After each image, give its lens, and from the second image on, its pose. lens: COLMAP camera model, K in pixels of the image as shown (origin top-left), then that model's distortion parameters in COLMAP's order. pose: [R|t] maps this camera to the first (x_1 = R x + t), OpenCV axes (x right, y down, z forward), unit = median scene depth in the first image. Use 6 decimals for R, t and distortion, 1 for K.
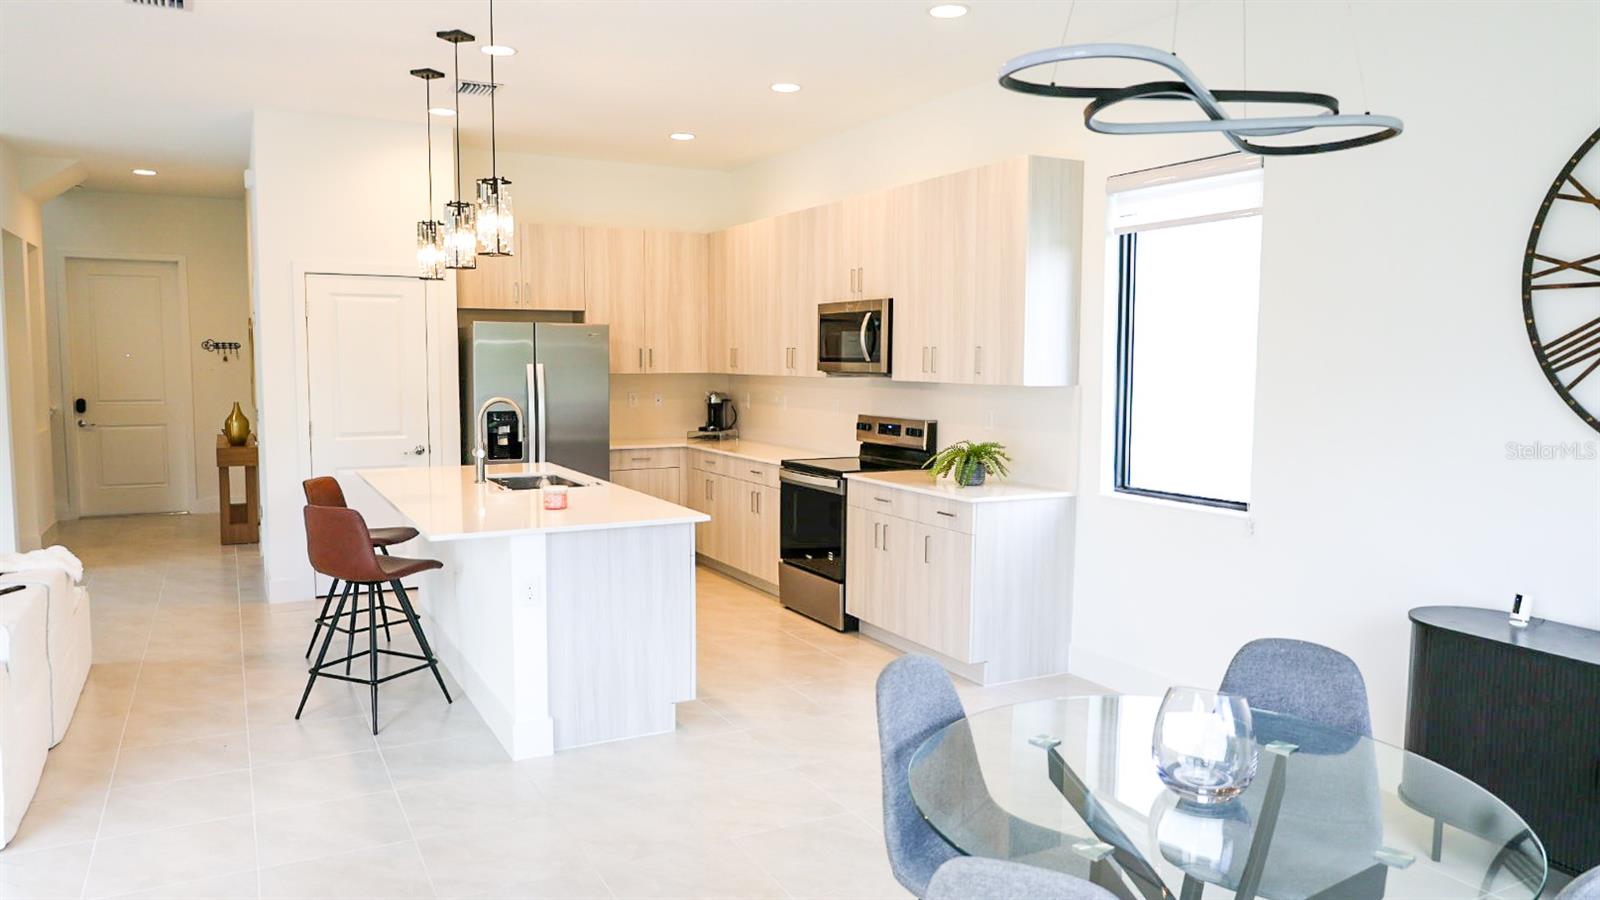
lens RADIAL K [[1087.8, 0, 800.0], [0, 1087.8, 450.0], [0, 0, 1]] dist [-0.013986, 0.001561]
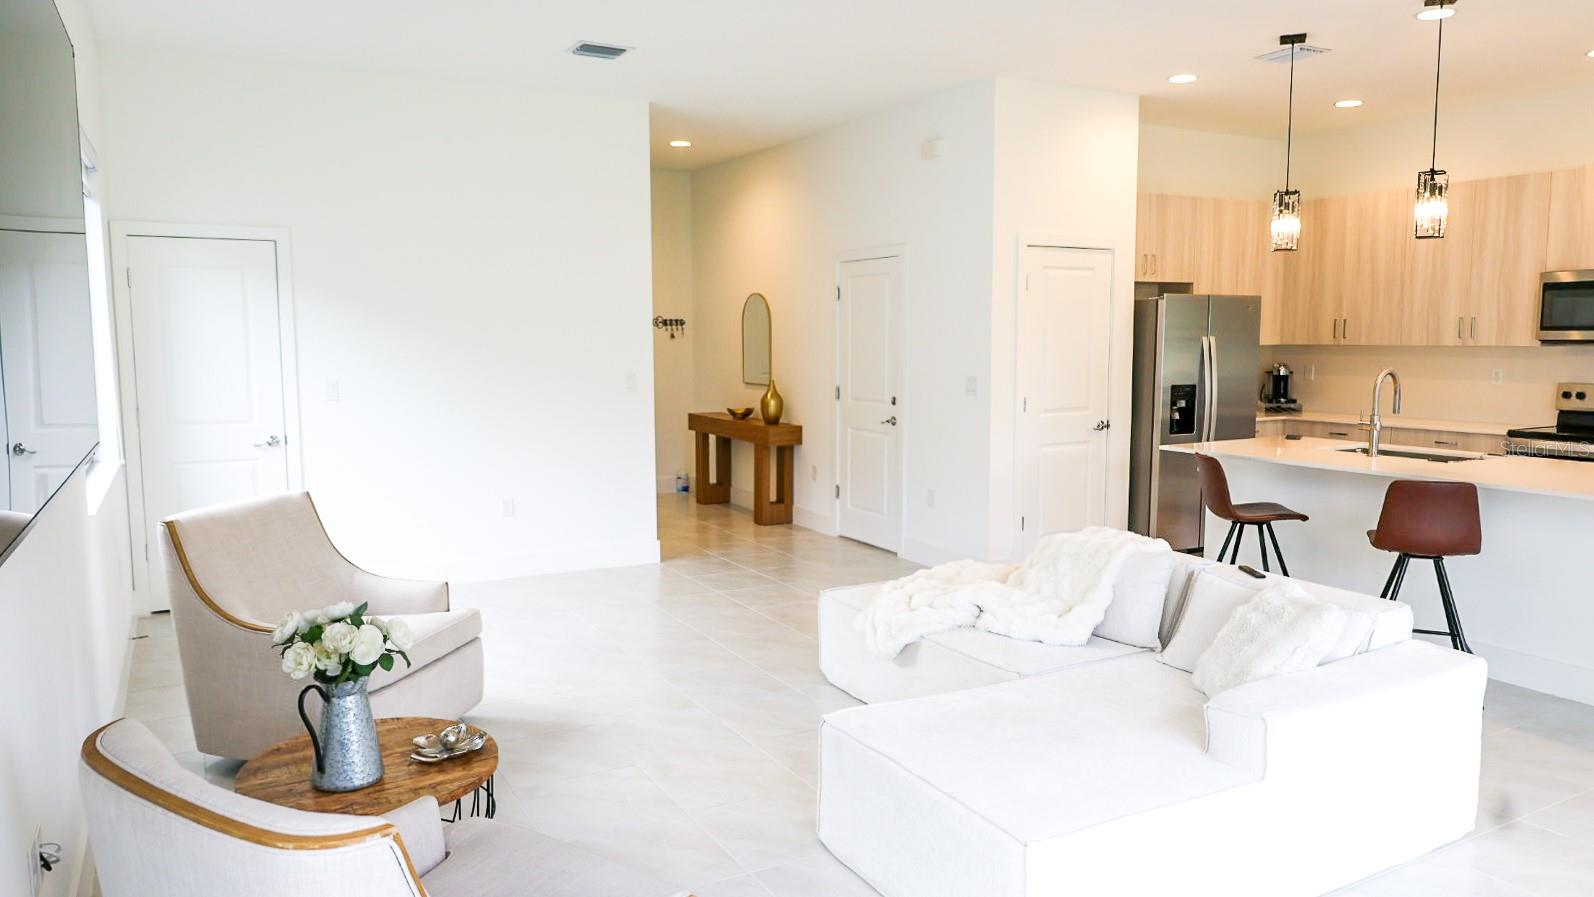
lens RADIAL K [[1076.8, 0, 795.0], [0, 1076.8, 433.8], [0, 0, 1]] dist [-0.026216, -0.000542]
pose [[0.999698, -0.014993, 0.019488, -0.749113], [0.014760, 0.999819, 0.012045, -0.009602], [-0.019665, -0.011754, 0.999738, 0.039278]]
